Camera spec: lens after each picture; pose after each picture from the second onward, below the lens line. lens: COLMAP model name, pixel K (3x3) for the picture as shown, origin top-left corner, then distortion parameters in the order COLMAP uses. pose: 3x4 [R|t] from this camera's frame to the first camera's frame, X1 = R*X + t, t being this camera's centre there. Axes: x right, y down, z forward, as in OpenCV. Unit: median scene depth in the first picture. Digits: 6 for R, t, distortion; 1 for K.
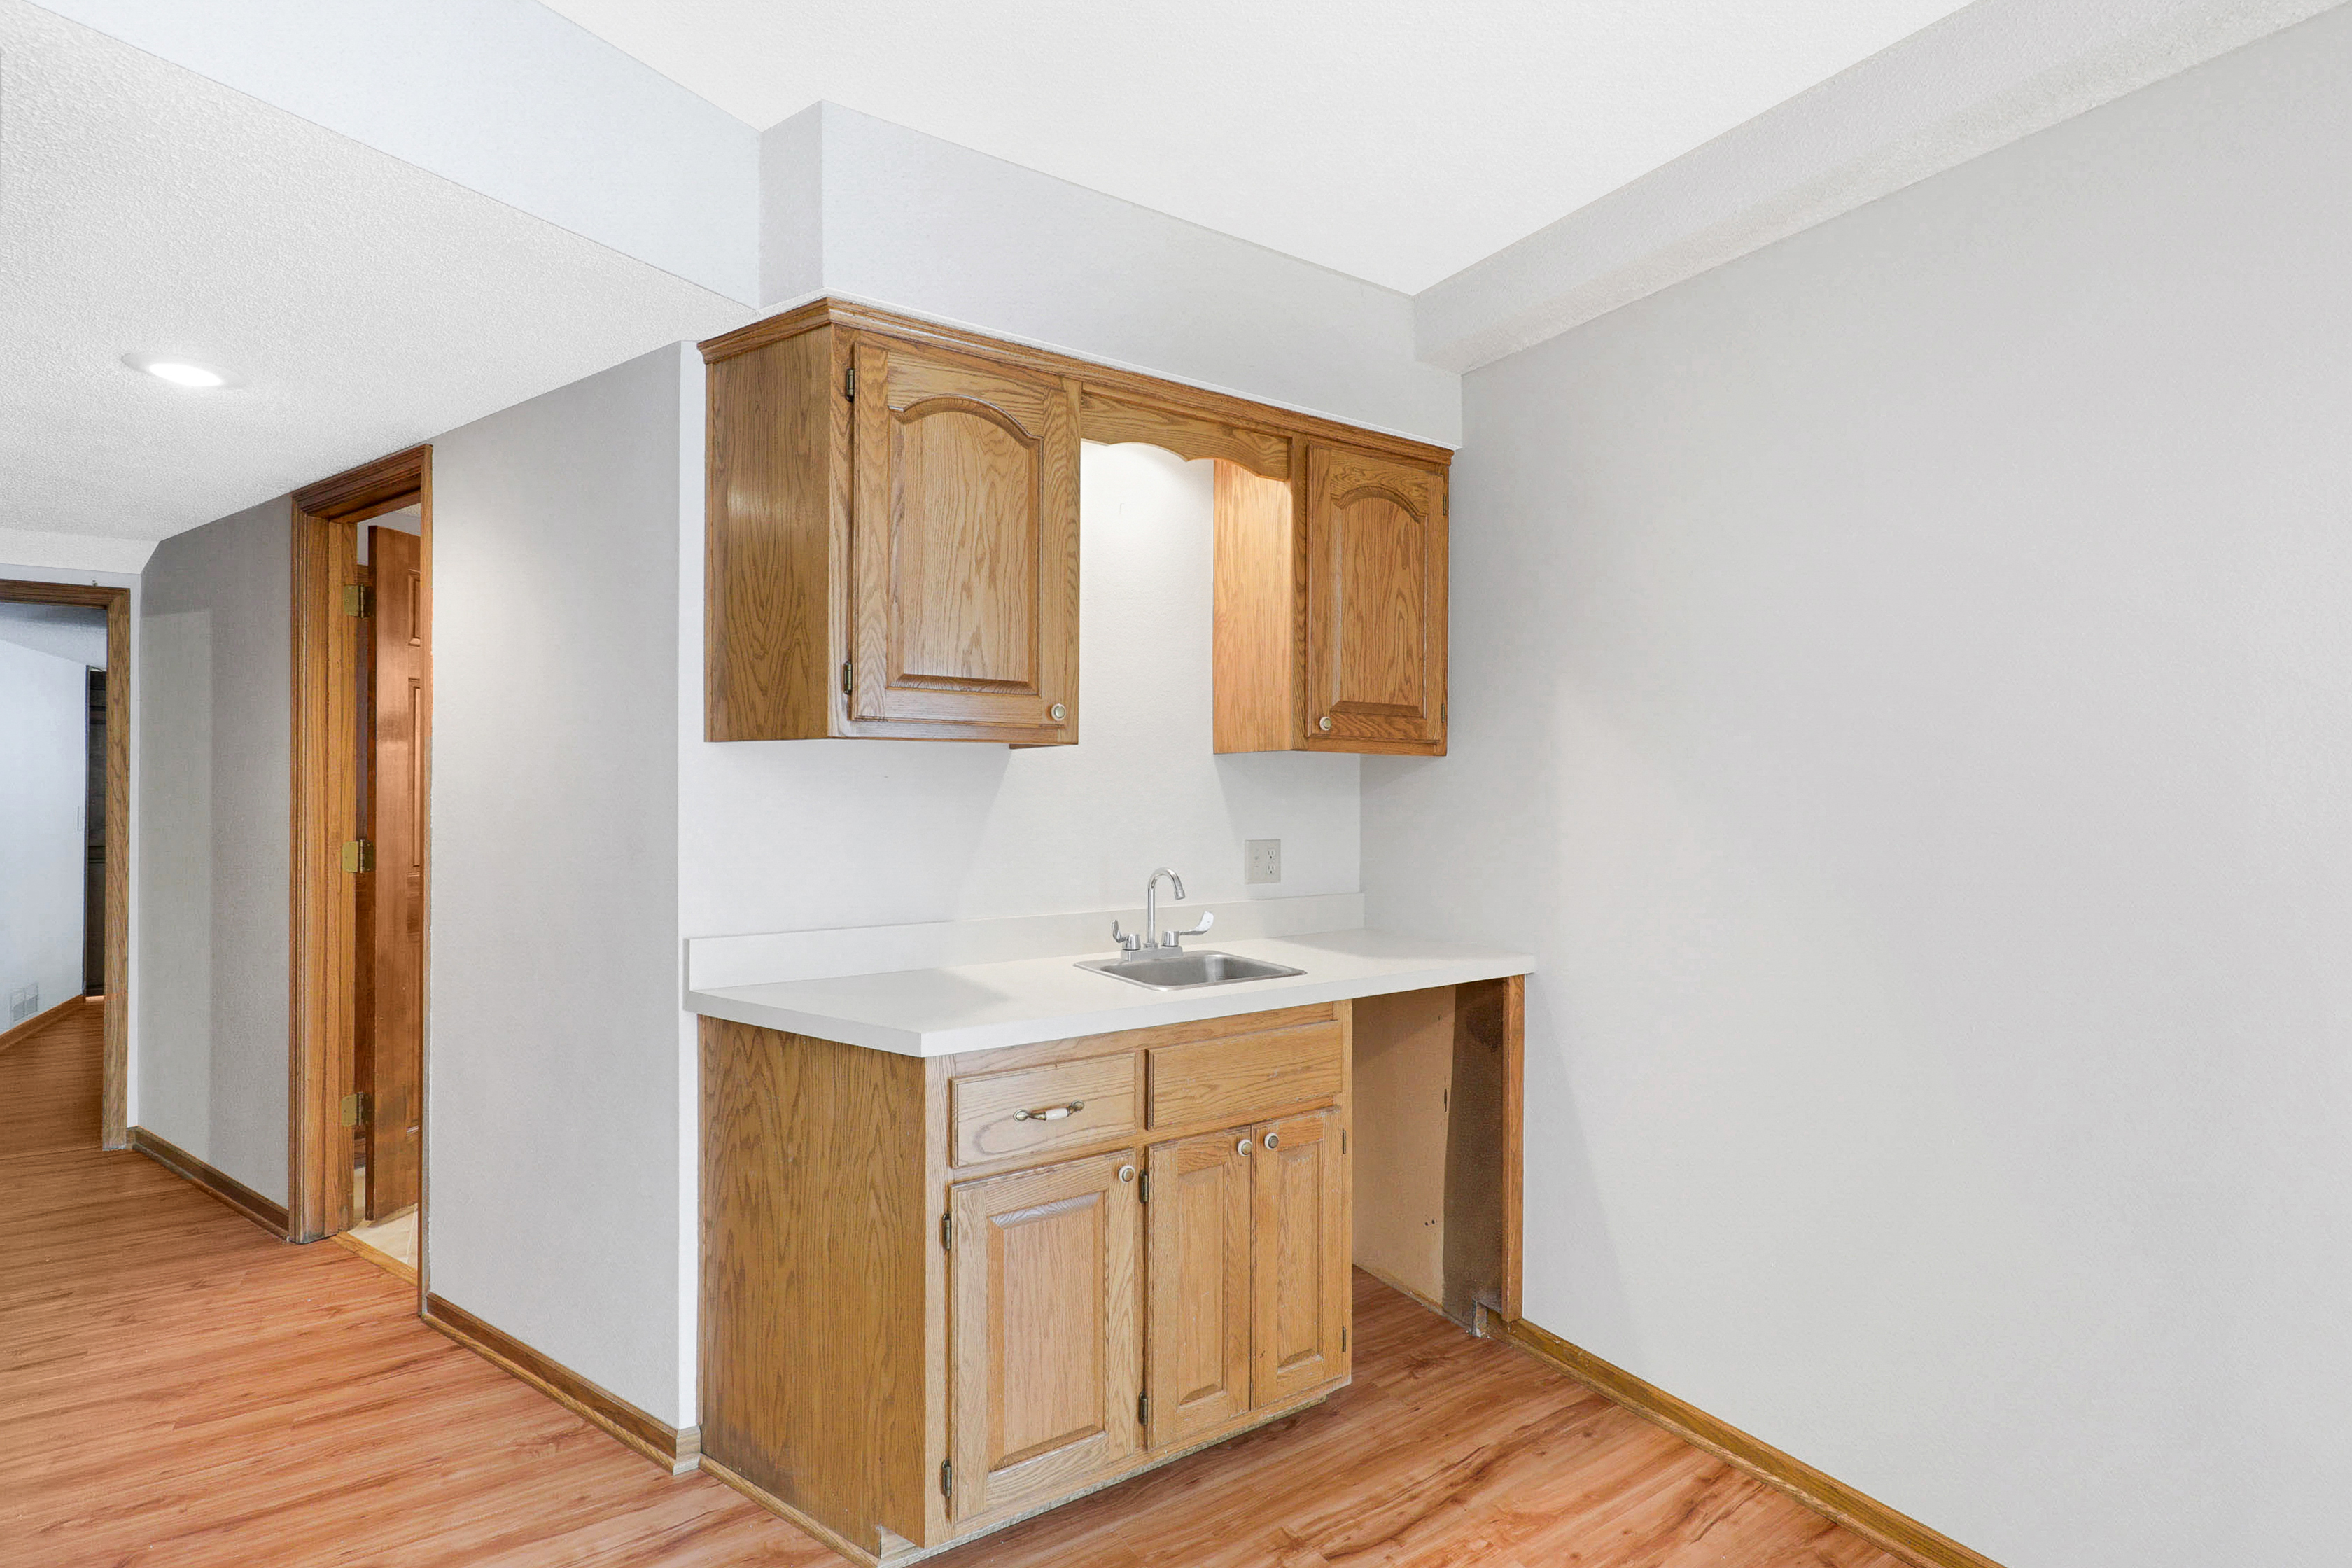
lens RADIAL K [[1070.6, 0, 1166.4], [0, 1070.6, 791.9], [0, 0, 1]] dist [-0.000797, -0.000031]
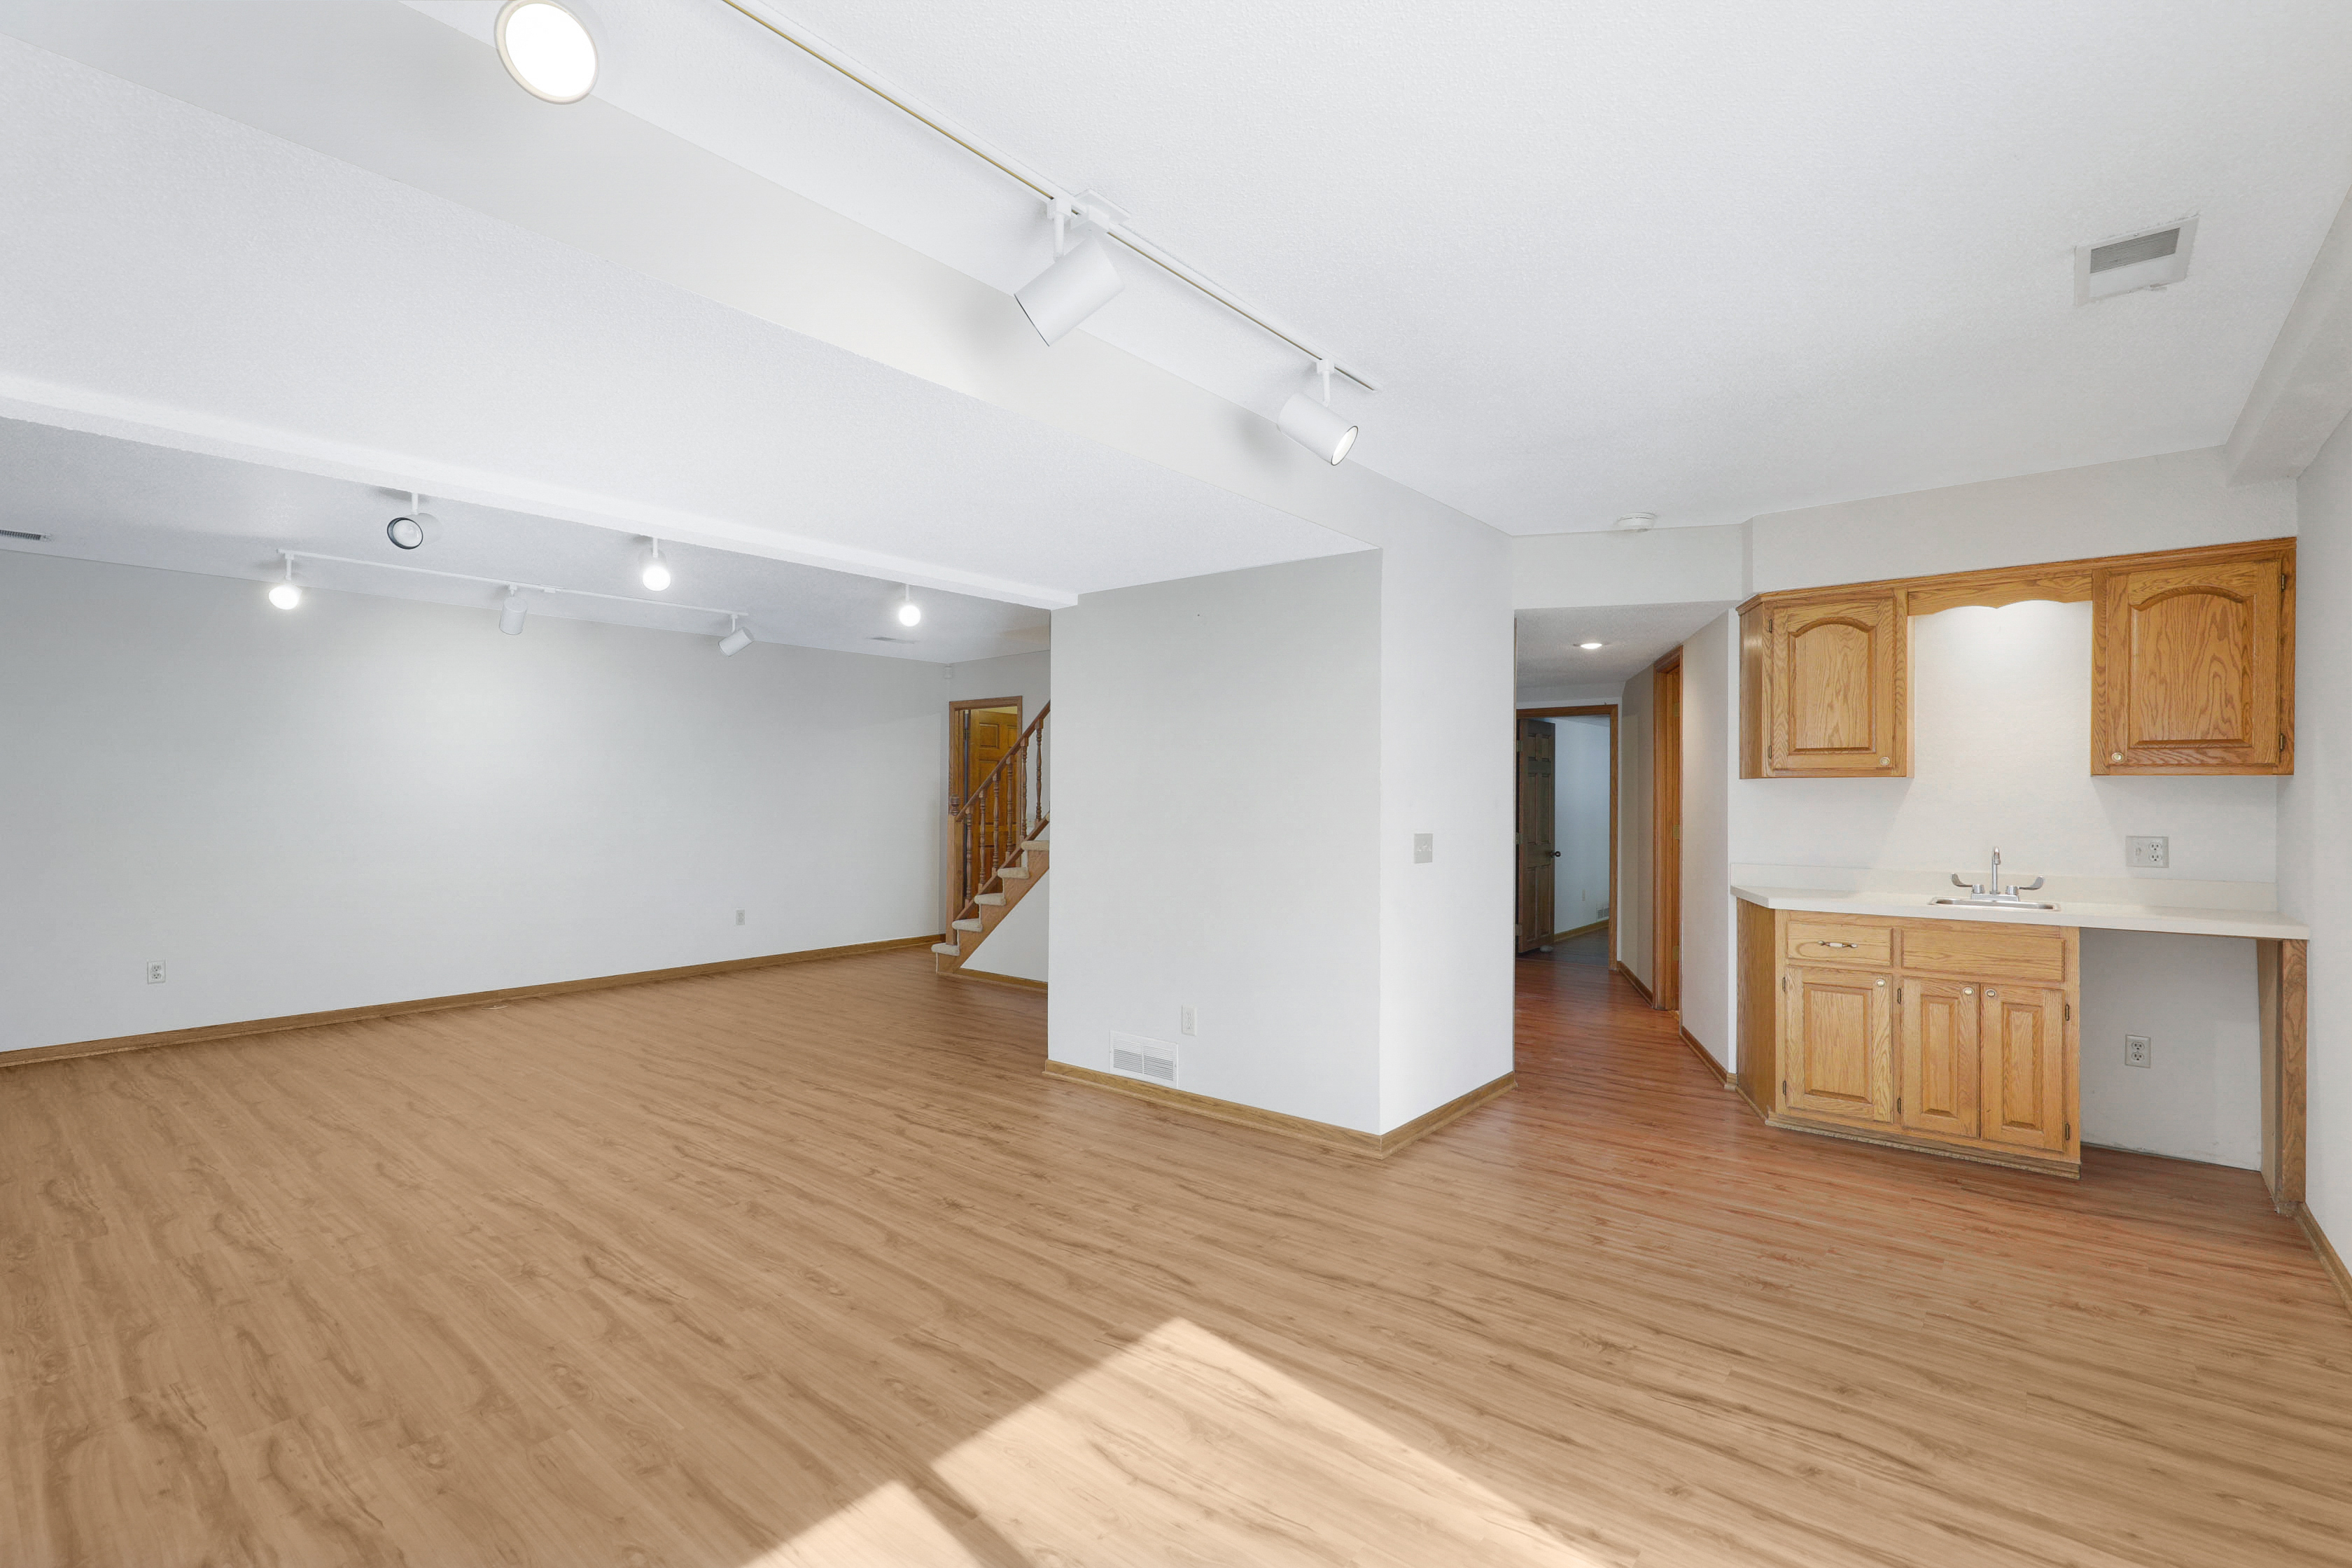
lens RADIAL K [[1070.6, 0, 1162.3], [0, 1070.6, 789.2], [0, 0, 1]] dist [-0.000797, -0.000031]
pose [[0.300812, -0.007567, -0.953654, 1.362323], [-0.005380, 0.999939, -0.009632, 0.004447], [0.953668, 0.008028, 0.300753, -0.861777]]
